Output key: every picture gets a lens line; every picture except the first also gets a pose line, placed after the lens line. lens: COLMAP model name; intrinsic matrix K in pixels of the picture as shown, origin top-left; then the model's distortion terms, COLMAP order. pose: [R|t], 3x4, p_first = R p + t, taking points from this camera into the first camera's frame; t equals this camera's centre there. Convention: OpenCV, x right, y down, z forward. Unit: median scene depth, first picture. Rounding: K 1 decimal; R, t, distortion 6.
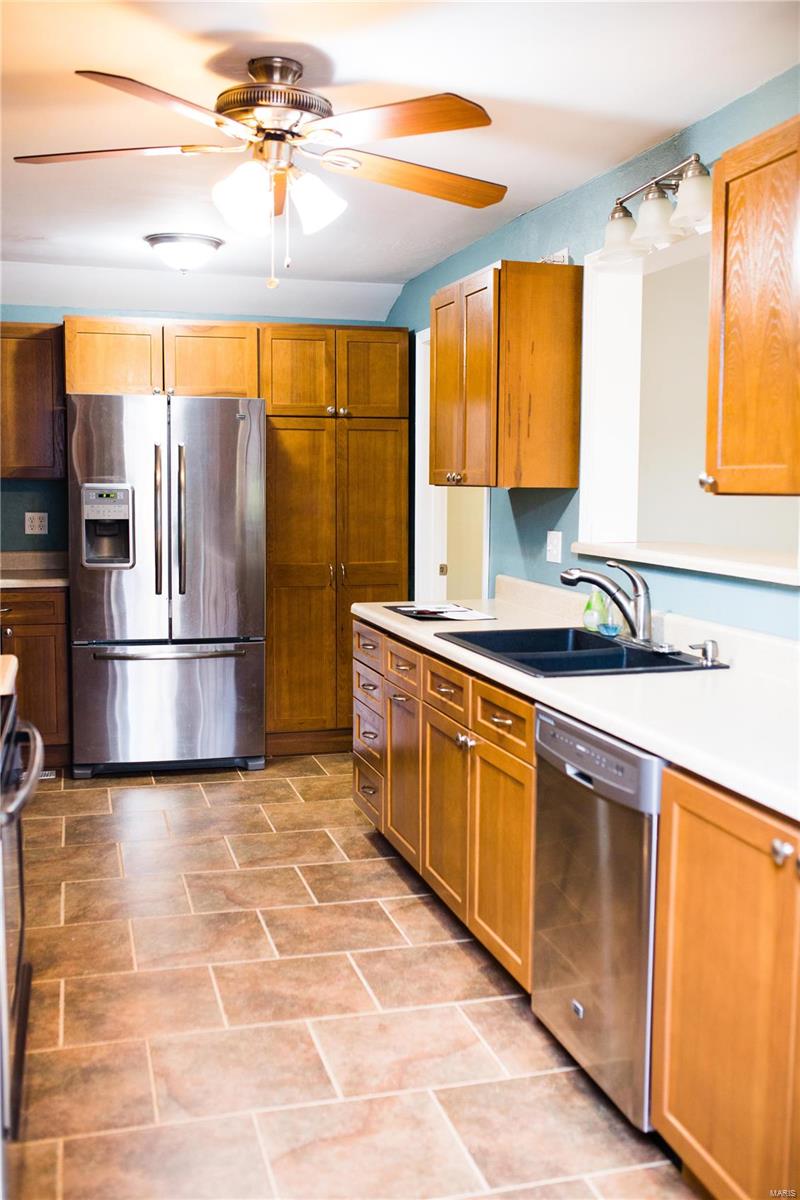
lens RADIAL K [[1171.2, 0, 400.0], [0, 1171.2, 600.0], [0, 0, 1]] dist [-0.066127, 0.086611]
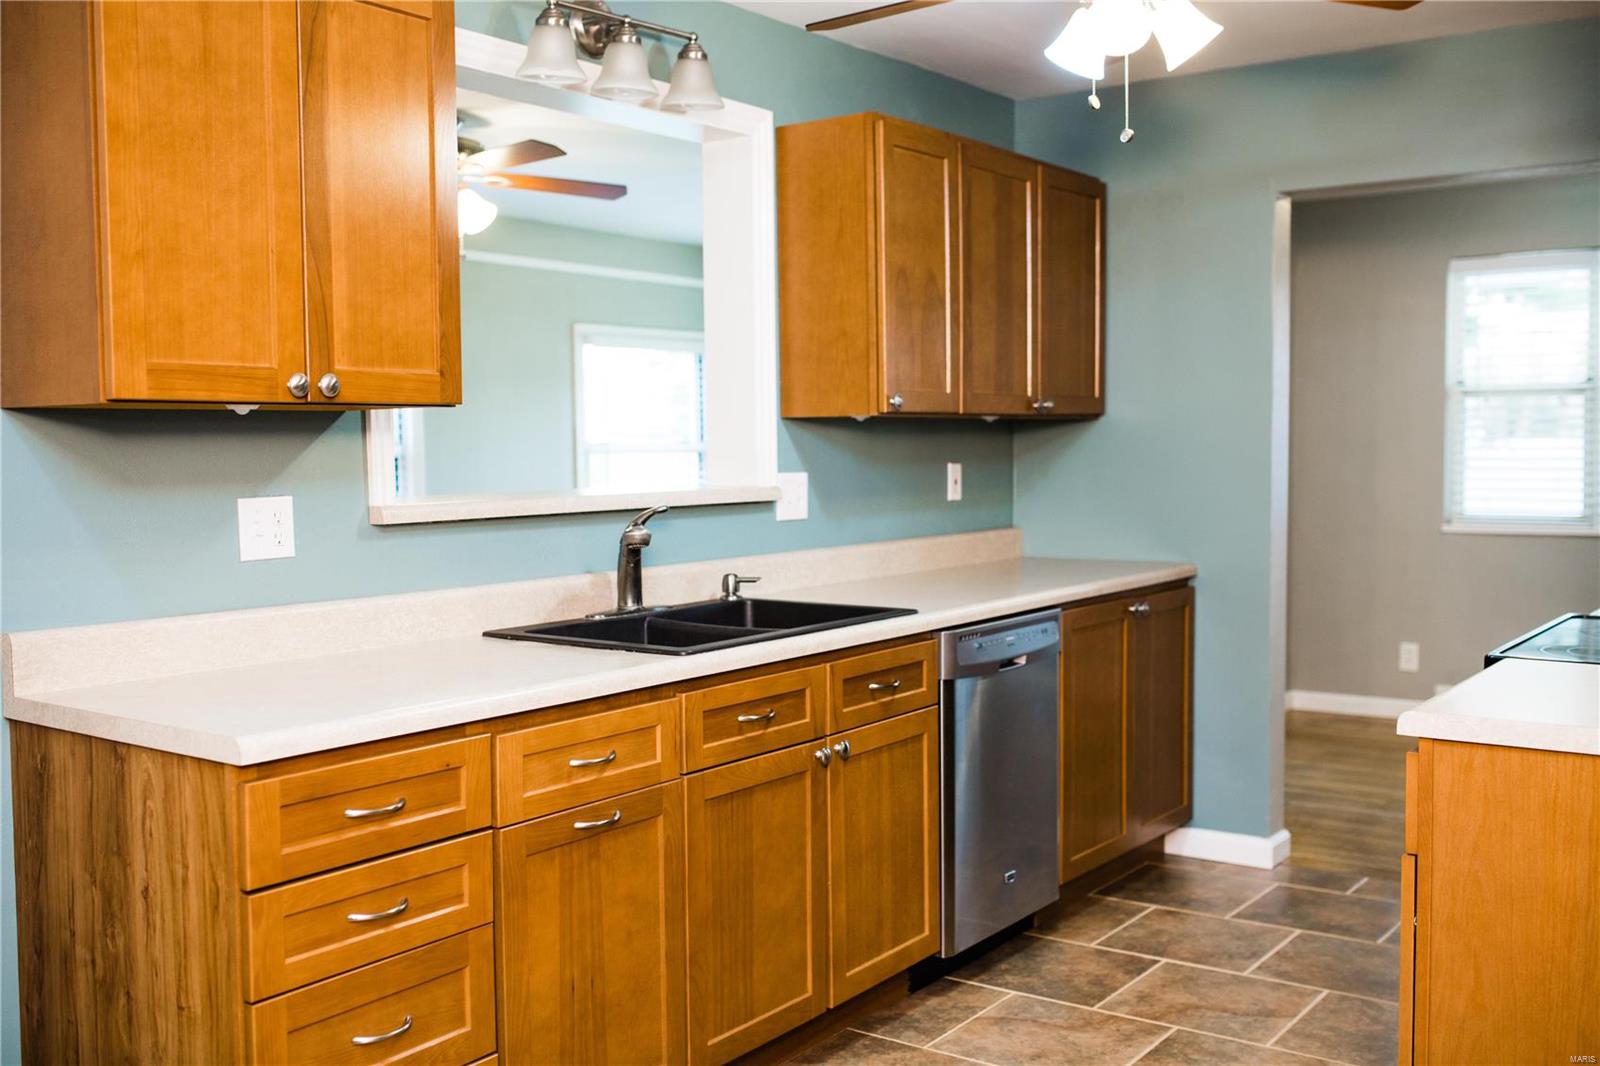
lens RADIAL K [[1561.6, 0, 800.0], [0, 1561.6, 533.0], [0, 0, 1]] dist [-0.066127, 0.086611]
pose [[-0.614089, -0.045444, 0.787927, -0.435247], [0.090262, 0.987747, 0.127316, -0.088174], [-0.784058, 0.149303, -0.602463, 0.994066]]
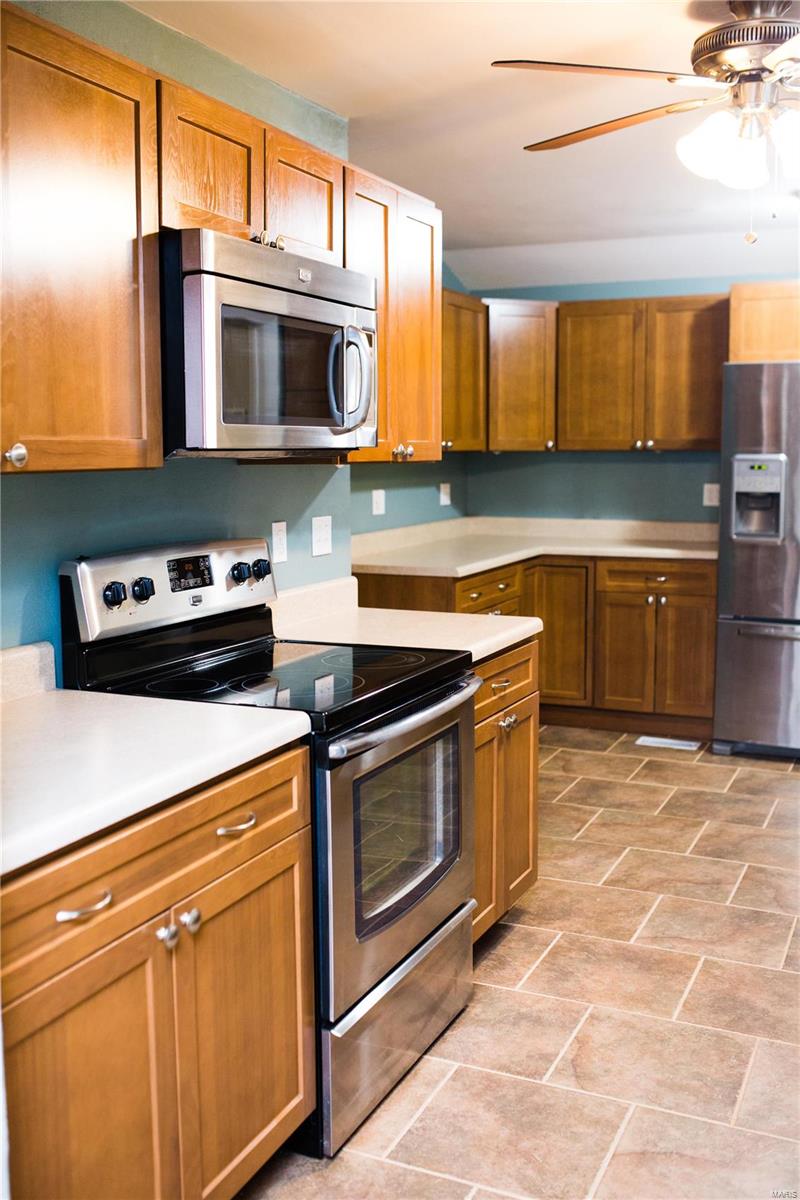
lens RADIAL K [[1189.3, 0, 382.0], [0, 1189.3, 587.0], [0, 0, 1]] dist [-0.070331, 0.095894]
pose [[0.750154, 0.064049, -0.658154, 0.164554], [-0.056539, 0.997866, 0.032666, -0.004704], [0.658842, 0.012706, 0.752174, 0.057243]]
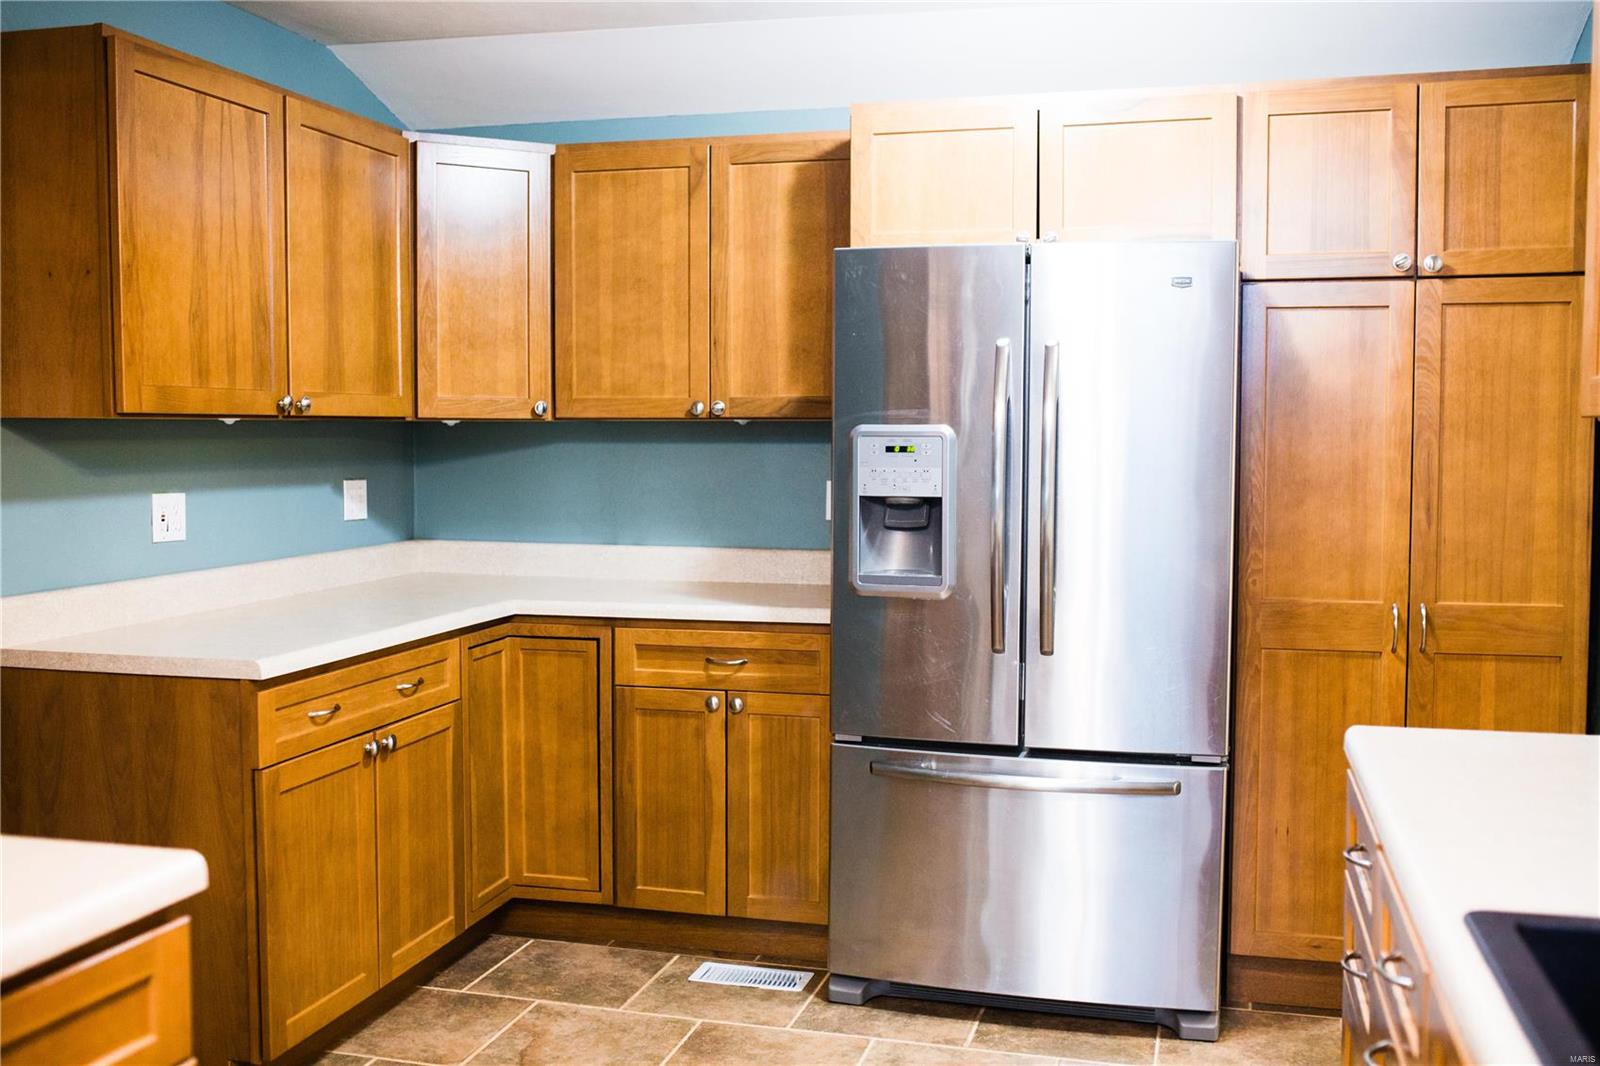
lens RADIAL K [[1561.6, 0, 800.0], [0, 1561.6, 533.0], [0, 0, 1]] dist [-0.066127, 0.086611]
pose [[0.854823, 0.027373, -0.518197, 0.058147], [-0.049931, 0.998313, -0.029632, -0.031491], [0.516512, 0.051204, 0.854748, 0.405657]]
